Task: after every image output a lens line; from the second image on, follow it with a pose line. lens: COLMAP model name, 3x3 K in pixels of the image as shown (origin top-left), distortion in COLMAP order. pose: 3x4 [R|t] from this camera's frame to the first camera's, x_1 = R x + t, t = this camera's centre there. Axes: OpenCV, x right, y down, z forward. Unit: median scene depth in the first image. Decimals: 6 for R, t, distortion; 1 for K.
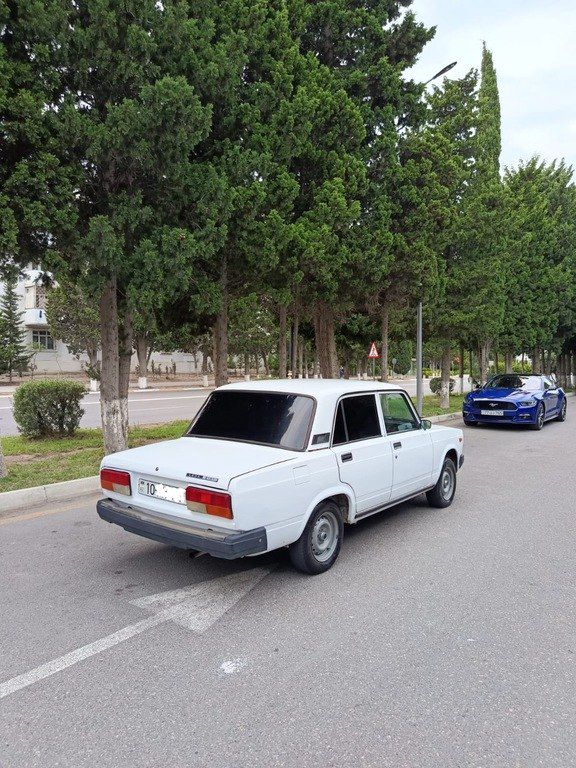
lens RADIAL K [[533.2, 0, 286.1], [0, 533.2, 384.3], [0, 0, 1]] dist [0.040040, -0.063323]
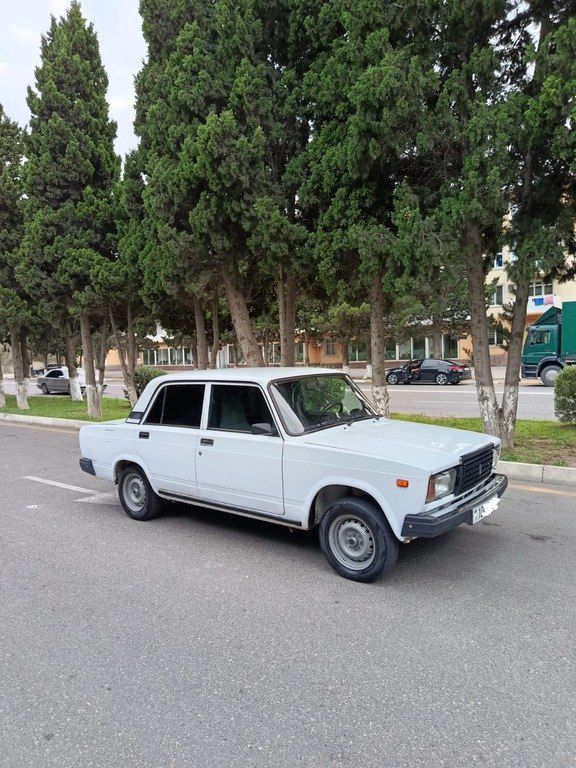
lens RADIAL K [[535.7, 0, 288.0], [0, 535.7, 384.0], [0, 0, 1]] dist [0.035524, -0.059994]
pose [[-0.011327, 0.042105, -0.999049, 0.783487], [-0.005452, 0.999096, 0.042169, -0.016271], [0.999921, 0.005924, -0.011087, 0.809953]]
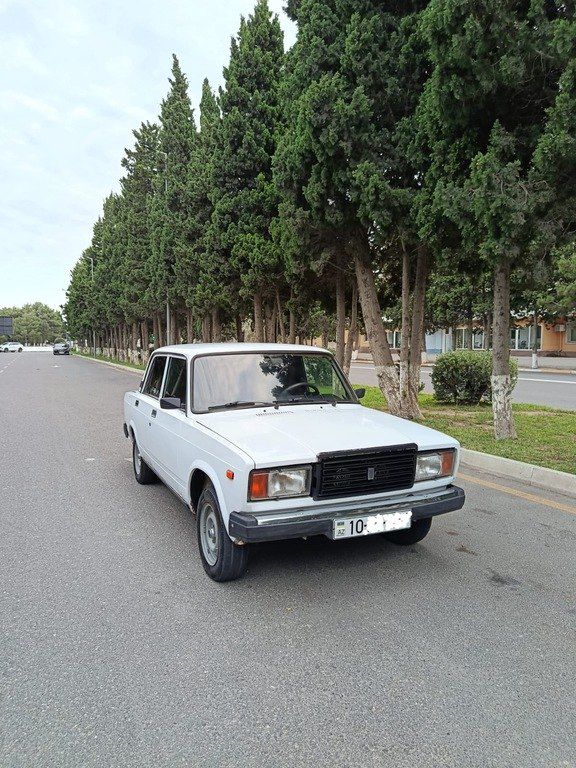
lens RADIAL K [[530.0, 0, 286.2], [0, 530.0, 385.4], [0, 0, 1]] dist [0.081631, -0.148649]
pose [[-0.448239, 0.060289, -0.891879, 0.645237], [-0.034835, 0.995787, 0.084820, -0.012491], [0.893235, 0.069088, -0.444250, 1.129546]]
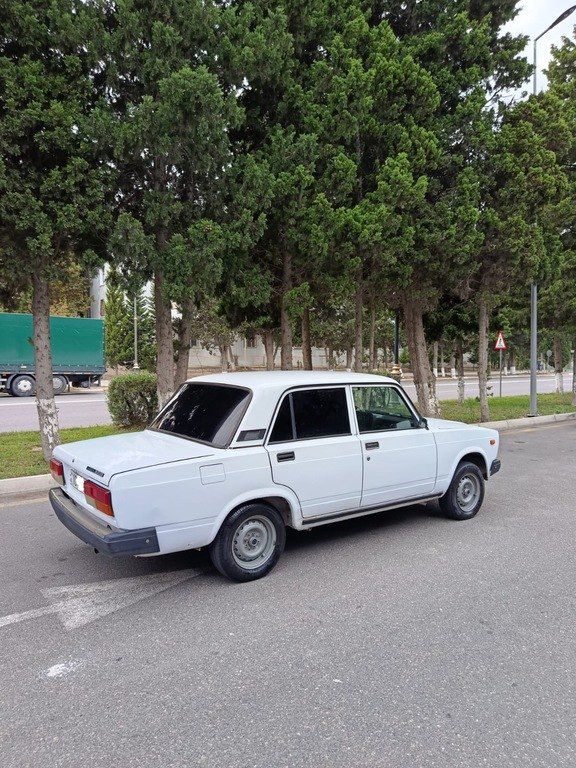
lens RADIAL K [[533.2, 0, 286.1], [0, 533.2, 384.3], [0, 0, 1]] dist [0.040040, -0.063323]
pose [[0.962787, 0.006133, -0.270193, 0.217961], [-0.003153, 0.999929, 0.011463, 0.002326], [0.270244, -0.010184, 0.962738, 0.079406]]
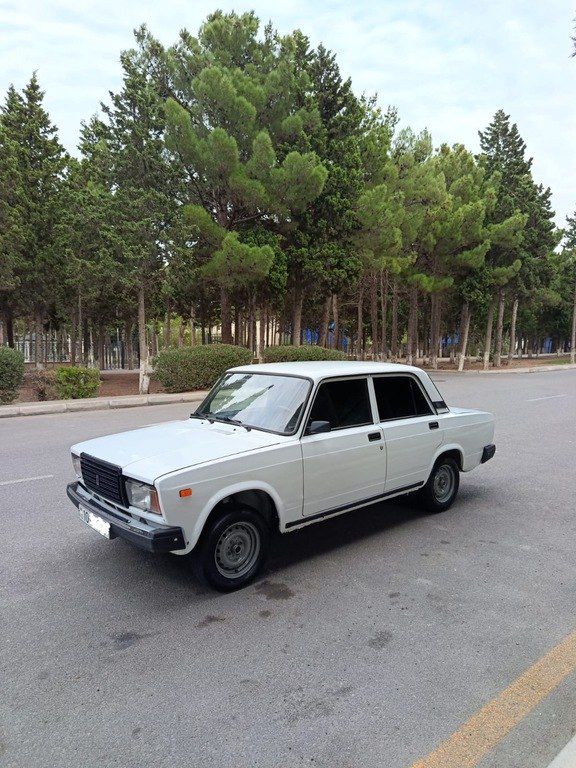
lens RADIAL K [[535.7, 0, 288.0], [0, 535.7, 384.0], [0, 0, 1]] dist [0.035524, -0.059994]
pose [[-0.981573, -0.016805, 0.190349, -0.053458], [0.004547, 0.993789, 0.111185, -0.058390], [-0.191036, 0.110002, -0.975400, 1.473625]]
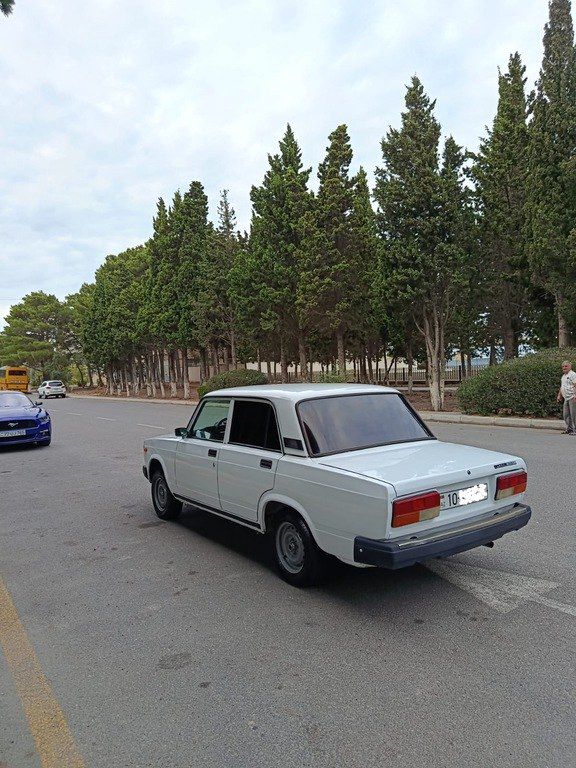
lens RADIAL K [[530.0, 0, 286.2], [0, 530.0, 385.4], [0, 0, 1]] dist [0.081631, -0.148649]
pose [[0.293966, -0.035587, 0.955153, -0.661679], [0.070739, 0.997376, 0.015389, -0.017493], [-0.953195, 0.063042, 0.295712, 0.545502]]
